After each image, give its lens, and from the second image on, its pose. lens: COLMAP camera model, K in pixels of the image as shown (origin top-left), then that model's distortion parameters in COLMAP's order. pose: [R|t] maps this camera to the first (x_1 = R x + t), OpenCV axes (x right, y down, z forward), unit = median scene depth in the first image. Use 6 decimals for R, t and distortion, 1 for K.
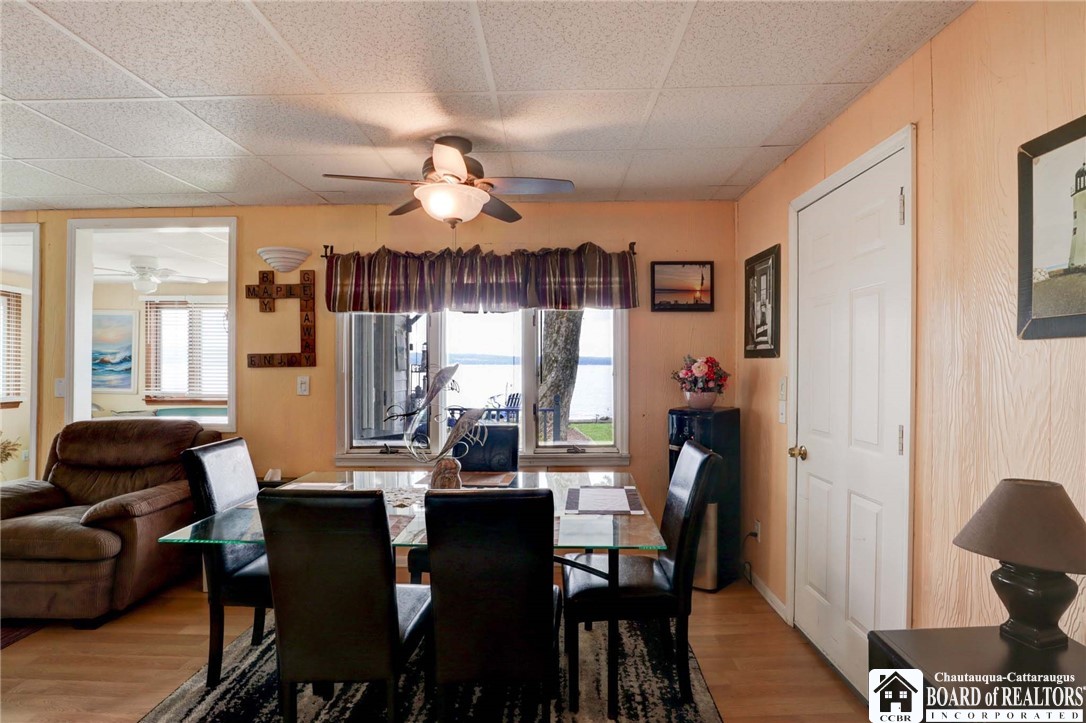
lens RADIAL K [[545.2, 0, 550.0], [0, 545.2, 362.3], [0, 0, 1]] dist [-0.041209, 0.009858]
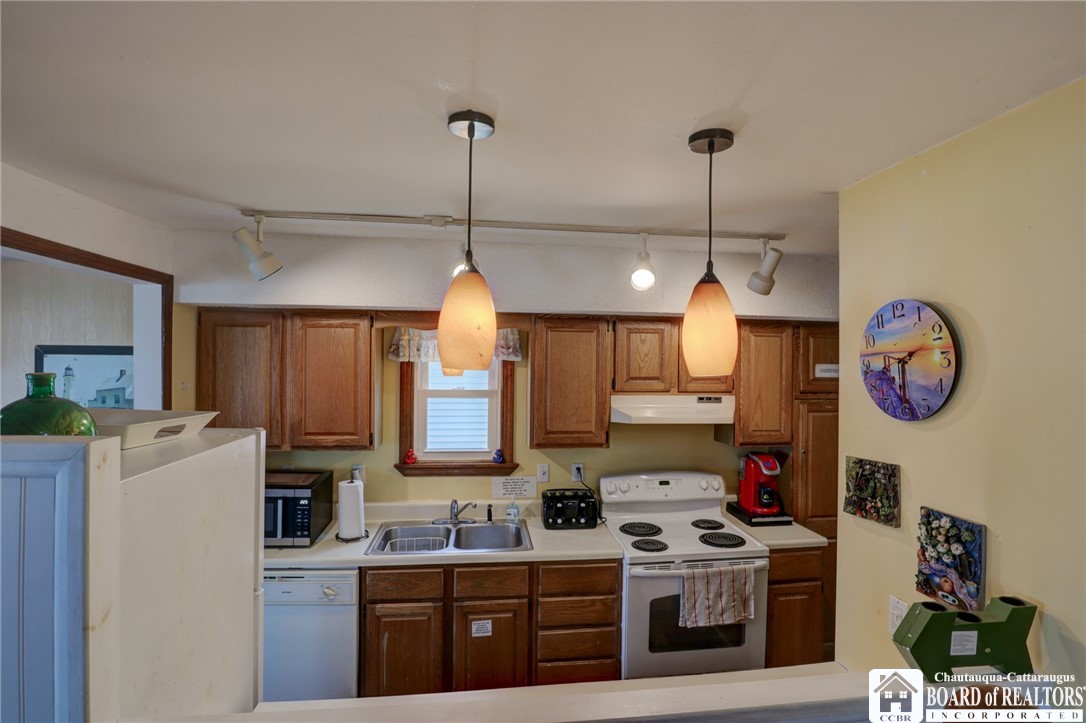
lens RADIAL K [[545.2, 0, 551.9], [0, 545.2, 366.7], [0, 0, 1]] dist [-0.041209, 0.009858]
pose [[-0.141766, -0.012334, 0.989823, -0.627251], [-0.017134, 0.999803, 0.010005, -0.152075], [-0.989752, -0.015541, -0.141950, -0.316986]]
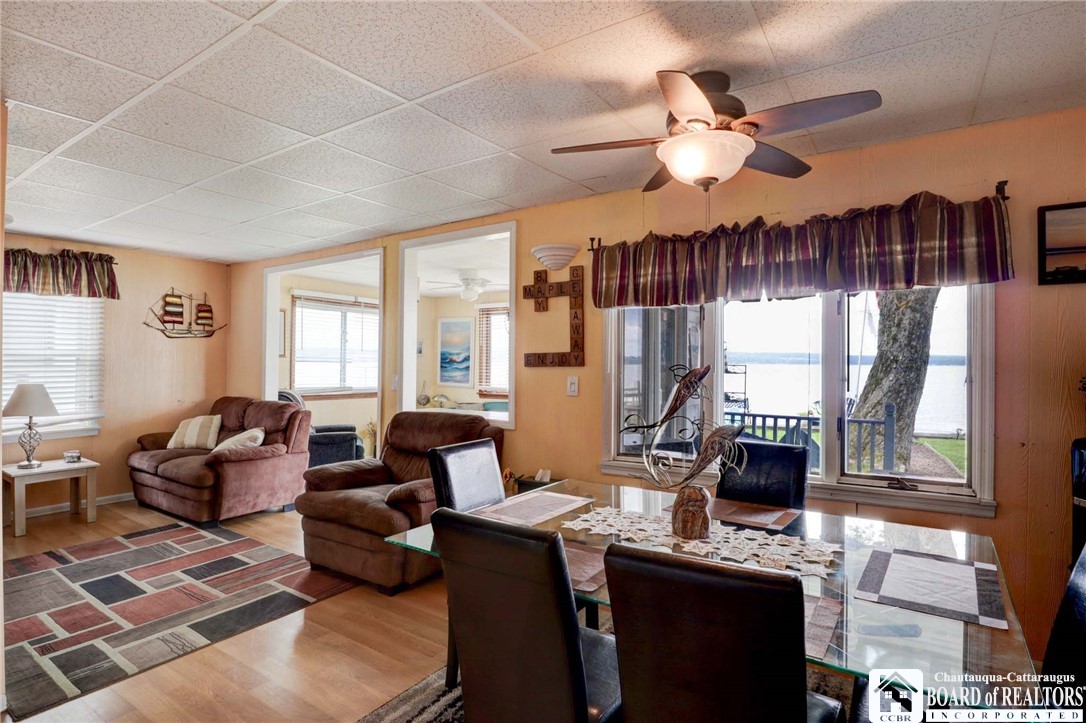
lens RADIAL K [[545.2, 0, 551.8], [0, 545.2, 362.7], [0, 0, 1]] dist [-0.041209, 0.009858]
pose [[0.841450, 0.003687, -0.540322, 0.041152], [-0.002748, 0.999993, 0.002543, -0.000756], [0.540327, -0.000655, 0.841455, 0.162743]]
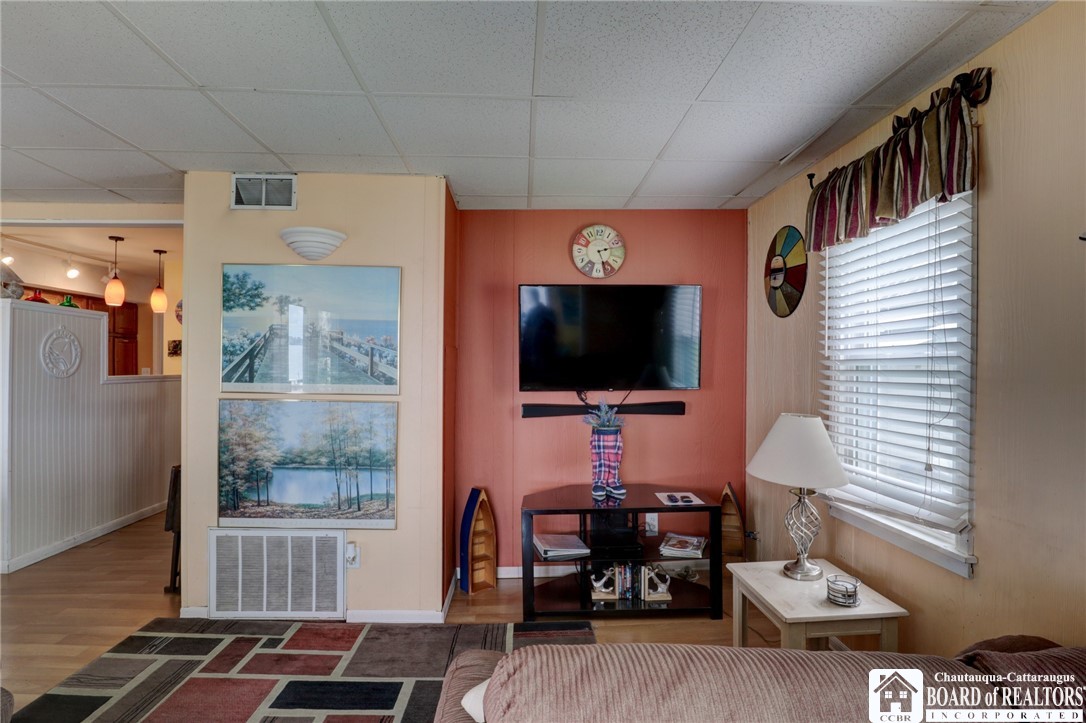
lens RADIAL K [[545.2, 0, 540.7], [0, 545.2, 380.0], [0, 0, 1]] dist [-0.041209, 0.009858]
pose [[-0.998350, -0.016081, -0.055125, -1.275342], [-0.015902, 0.999867, -0.003675, 0.020896], [0.055177, -0.002793, -0.998473, 1.158791]]
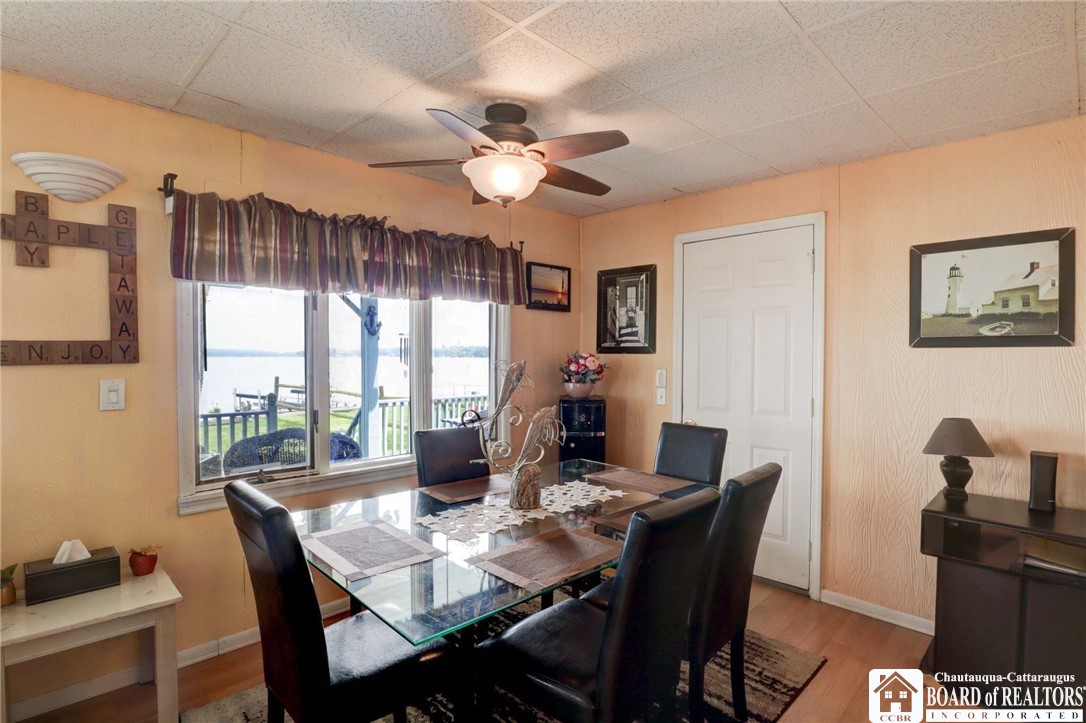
lens RADIAL K [[545.2, 0, 550.0], [0, 545.2, 362.6], [0, 0, 1]] dist [-0.041209, 0.009858]
pose [[0.697779, -0.006650, 0.716282, -0.560721], [-0.005672, 0.999874, 0.014809, -0.004515], [-0.716291, -0.014396, 0.697653, 0.234374]]
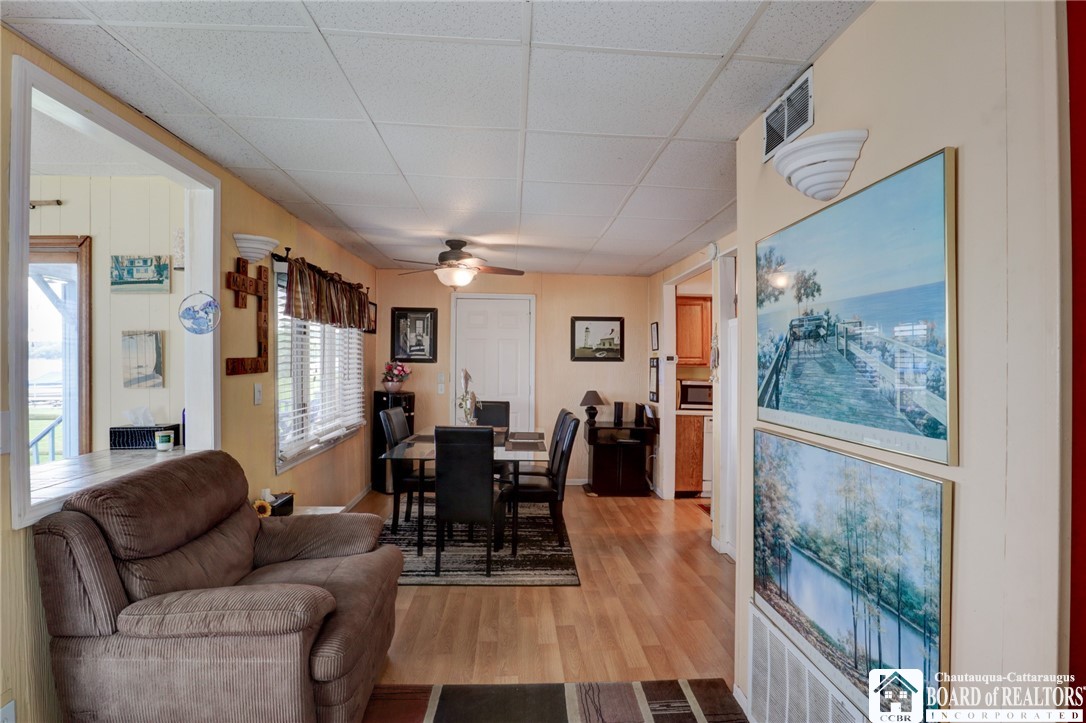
lens RADIAL K [[545.2, 0, 542.8], [0, 545.2, 364.4], [0, 0, 1]] dist [-0.041209, 0.009858]
pose [[-0.056847, -0.006246, 0.998363, -1.416238], [-0.011348, 0.999920, 0.005609, -0.016652], [-0.998318, -0.011011, -0.056914, 0.594679]]
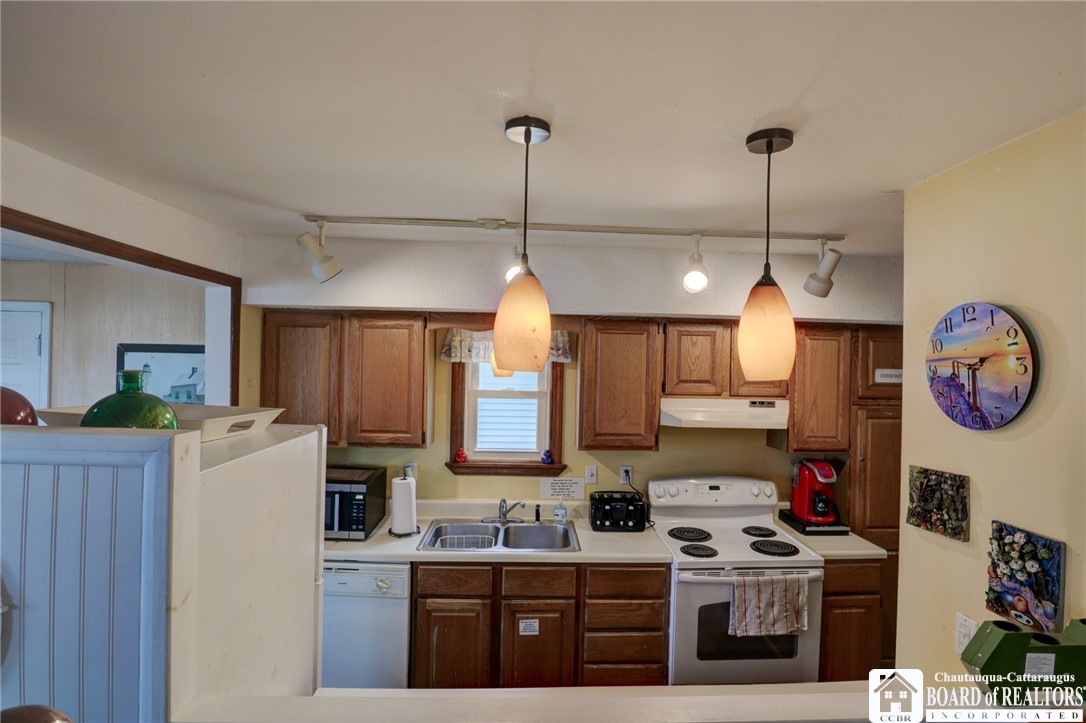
lens RADIAL K [[545.2, 0, 552.3], [0, 545.2, 367.0], [0, 0, 1]] dist [-0.041209, 0.009858]
pose [[-0.057849, -0.011518, 0.998259, -0.629682], [-0.026707, 0.999593, 0.009986, -0.152590], [-0.997968, -0.026083, -0.058133, -0.311401]]
